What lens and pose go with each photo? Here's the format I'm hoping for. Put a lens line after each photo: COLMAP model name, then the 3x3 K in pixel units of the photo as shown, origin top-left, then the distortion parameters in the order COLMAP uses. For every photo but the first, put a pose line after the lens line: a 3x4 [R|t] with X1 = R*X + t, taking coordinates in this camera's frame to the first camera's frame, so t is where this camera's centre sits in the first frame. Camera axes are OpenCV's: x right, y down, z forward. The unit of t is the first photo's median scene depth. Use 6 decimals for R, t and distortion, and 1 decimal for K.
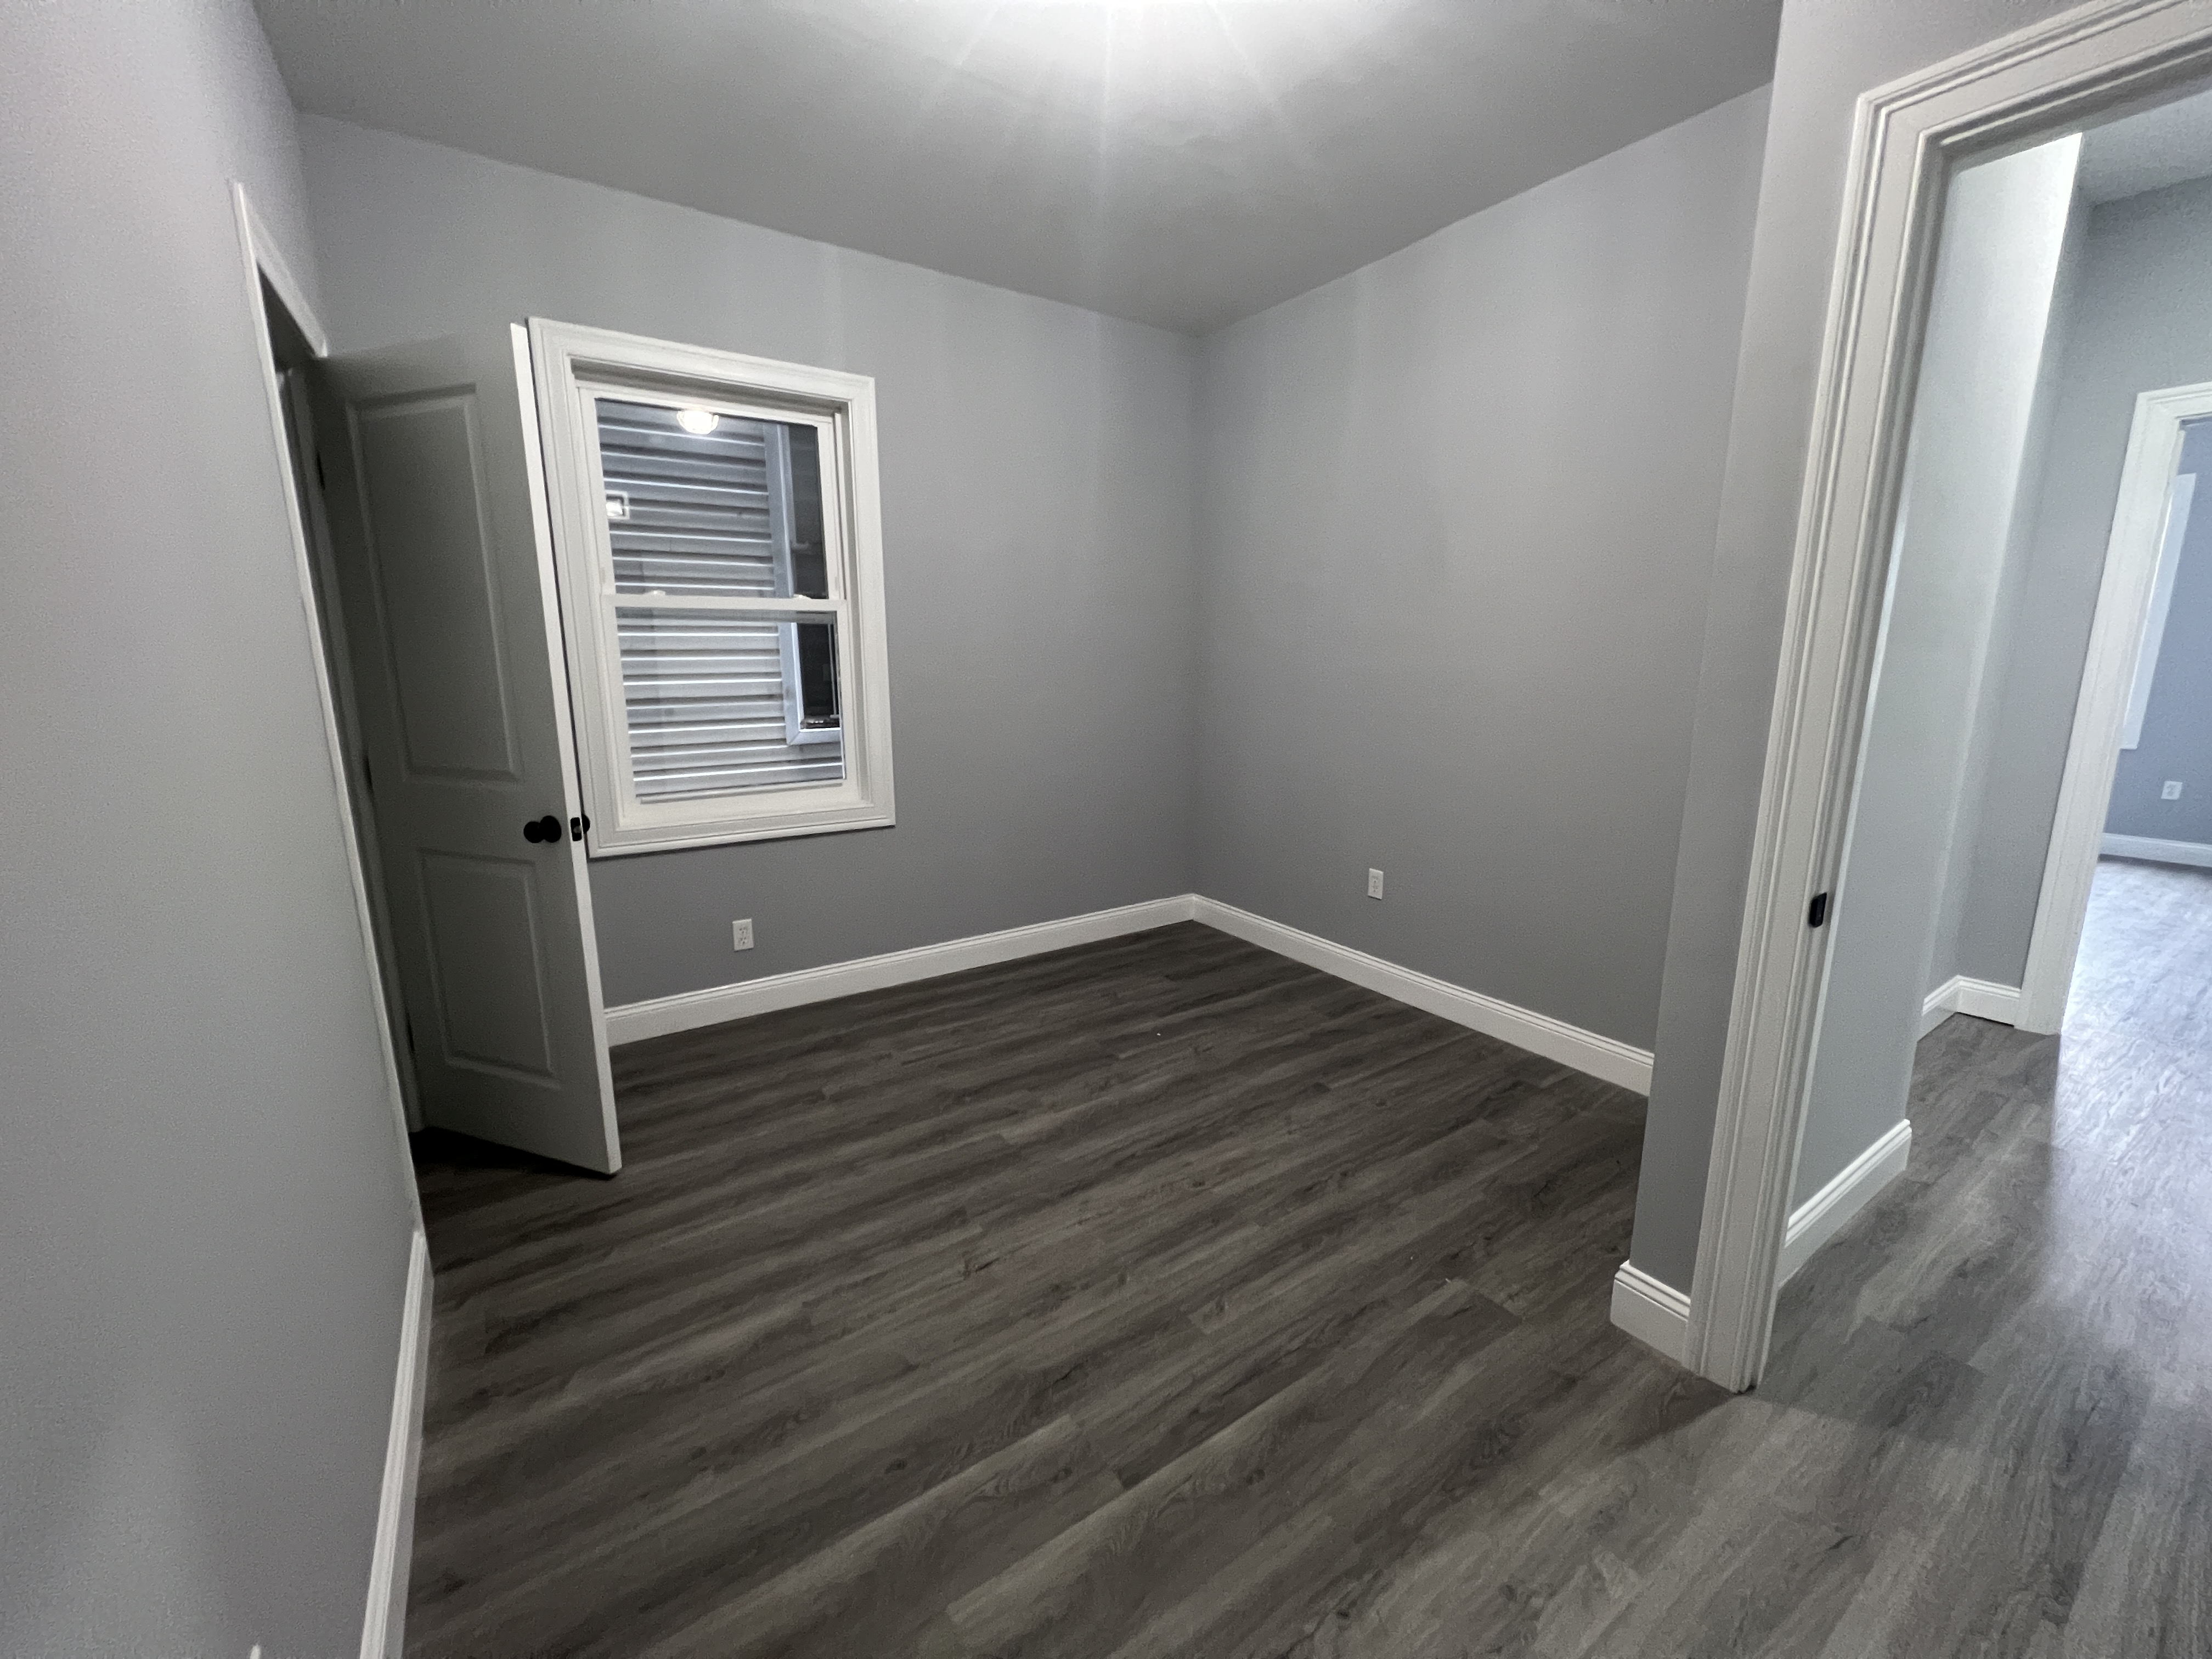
lens RADIAL K [[896.1, 0, 1136.3], [0, 896.1, 829.3], [0, 0, 1]] dist [-0.001362, 0.012013]
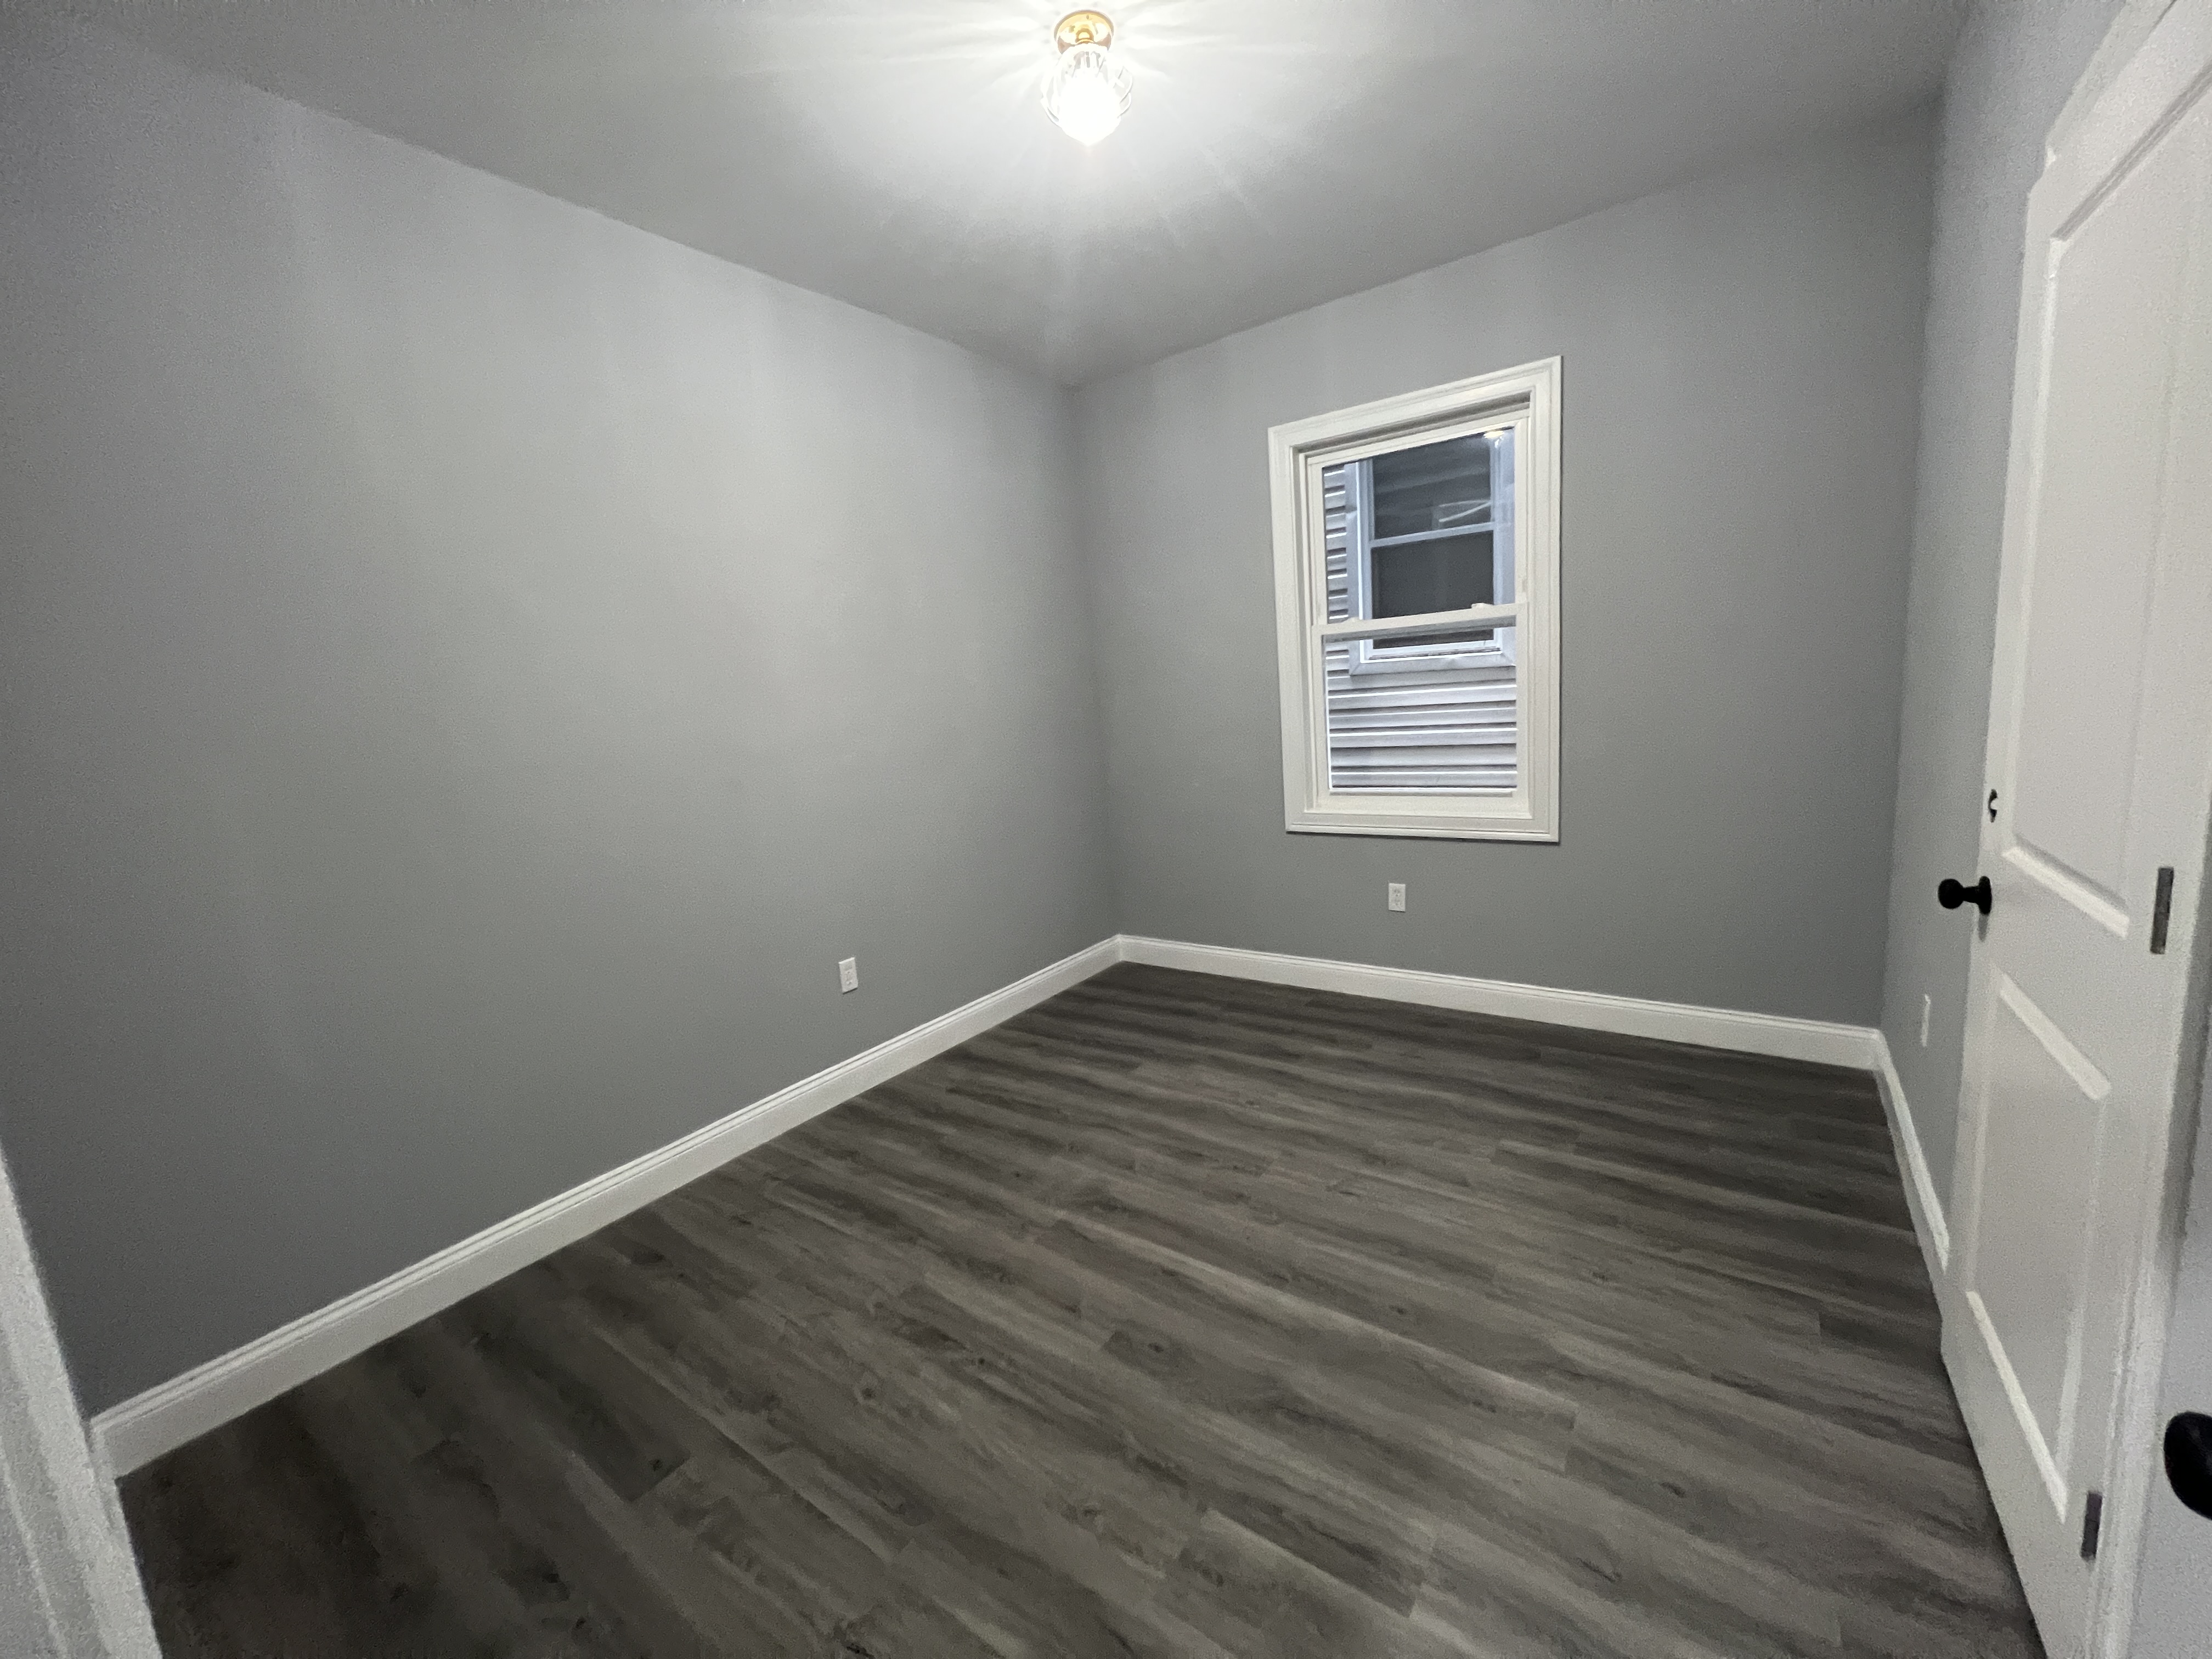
lens RADIAL K [[886.1, 0, 1082.0], [0, 886.1, 820.1], [0, 0, 1]] dist [0.002186, 0.000210]
pose [[0.311657, 0.124094, -0.942056, 0.675588], [-0.093594, 0.990623, 0.099529, -0.115905], [0.945574, 0.057152, 0.320349, 0.405912]]
